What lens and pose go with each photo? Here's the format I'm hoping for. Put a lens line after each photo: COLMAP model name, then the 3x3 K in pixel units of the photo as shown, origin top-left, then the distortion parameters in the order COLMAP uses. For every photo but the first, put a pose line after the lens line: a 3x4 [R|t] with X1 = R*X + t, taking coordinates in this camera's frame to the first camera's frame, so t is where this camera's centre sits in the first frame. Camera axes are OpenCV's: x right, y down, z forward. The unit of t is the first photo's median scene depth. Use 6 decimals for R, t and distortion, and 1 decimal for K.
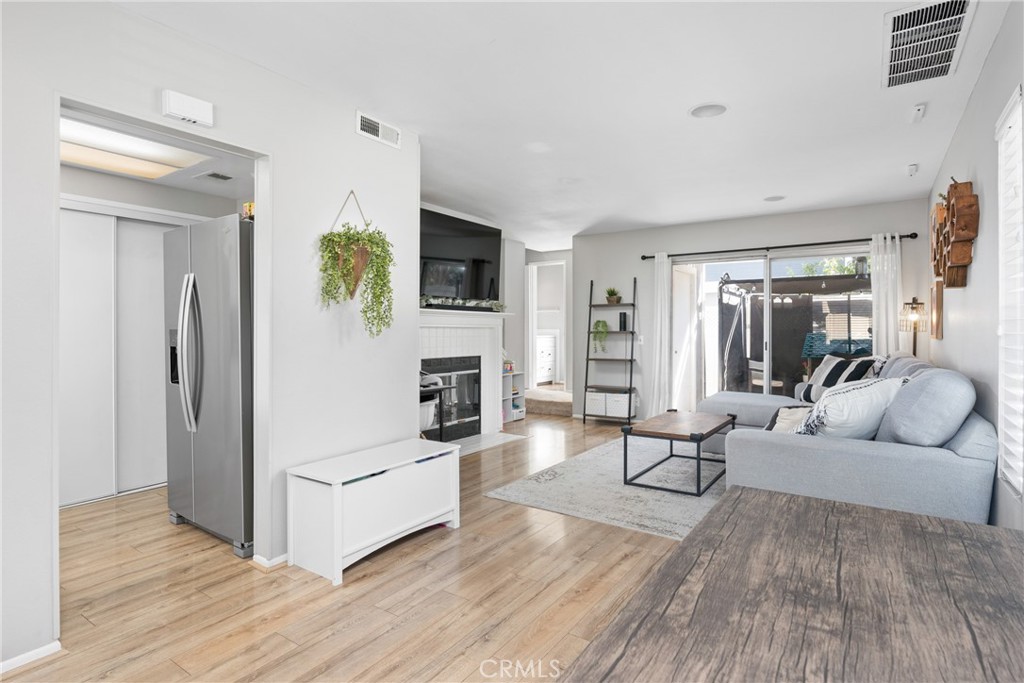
lens RADIAL K [[524.2, 0, 513.4], [0, 524.2, 328.1], [0, 0, 1]] dist [0.003699, 0.000247]
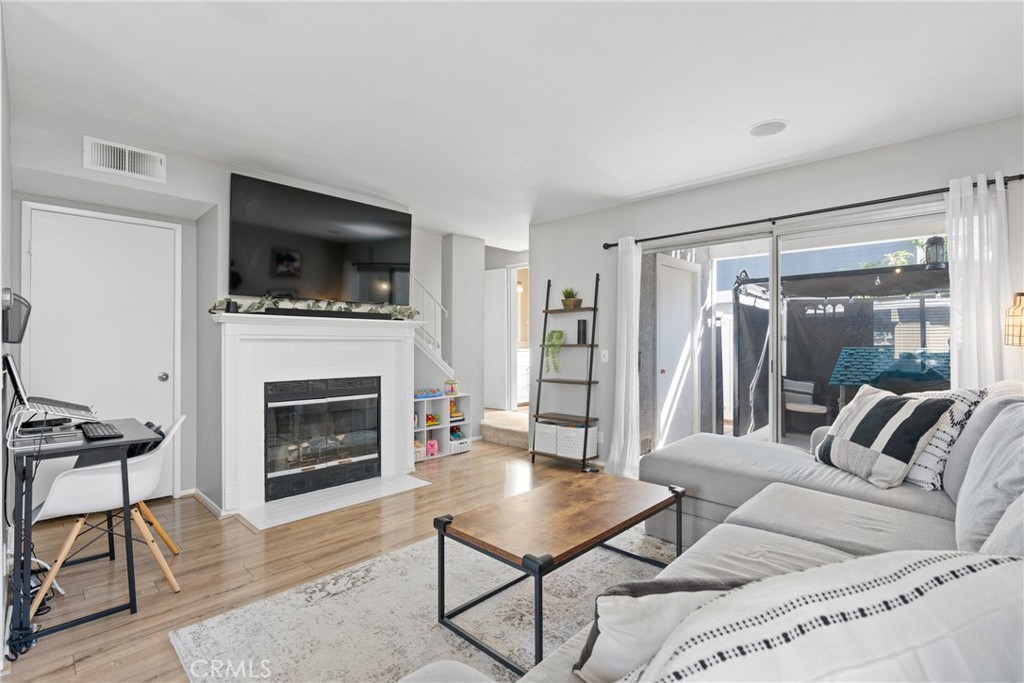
lens RADIAL K [[467.0, 0, 512.0], [0, 467.0, 341.5], [0, 0, 1]] dist [-0.002862, 0.000781]
pose [[0.986859, -0.001420, -0.161575, 0.219582], [0.001800, 0.999996, 0.002210, 0.000154], [0.161571, -0.002472, 0.986858, 0.314307]]
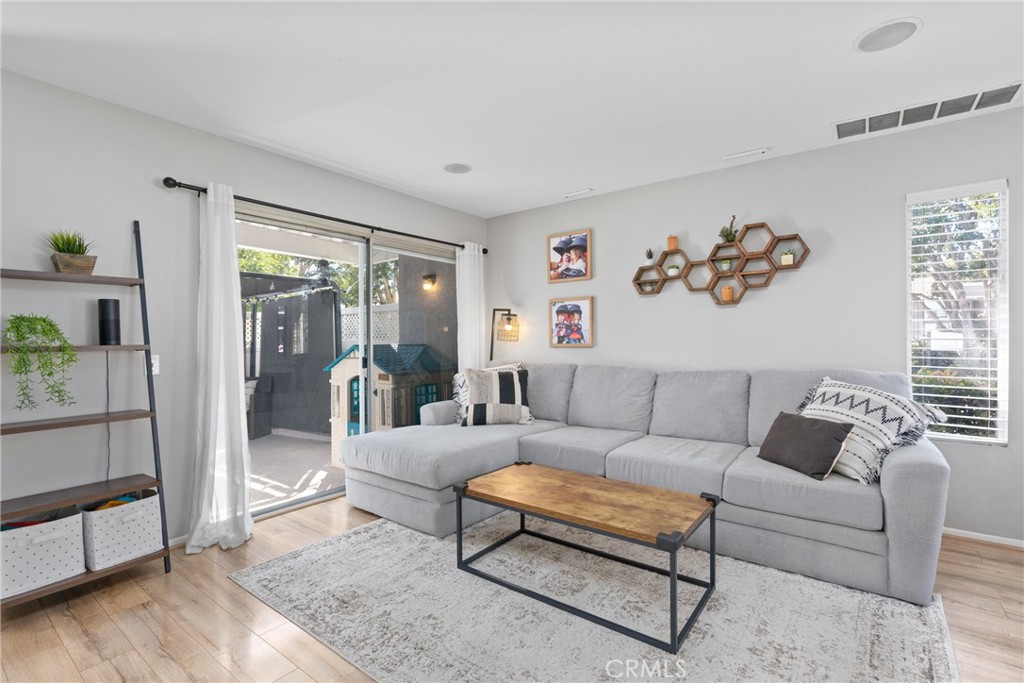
lens RADIAL K [[467.0, 0, 512.0], [0, 467.0, 341.5], [0, 0, 1]] dist [-0.002862, 0.000781]
pose [[0.049729, -0.004654, 0.998752, -0.136579], [0.003847, 0.999983, 0.004469, 0.002461], [-0.998755, 0.003620, 0.049747, 0.672529]]
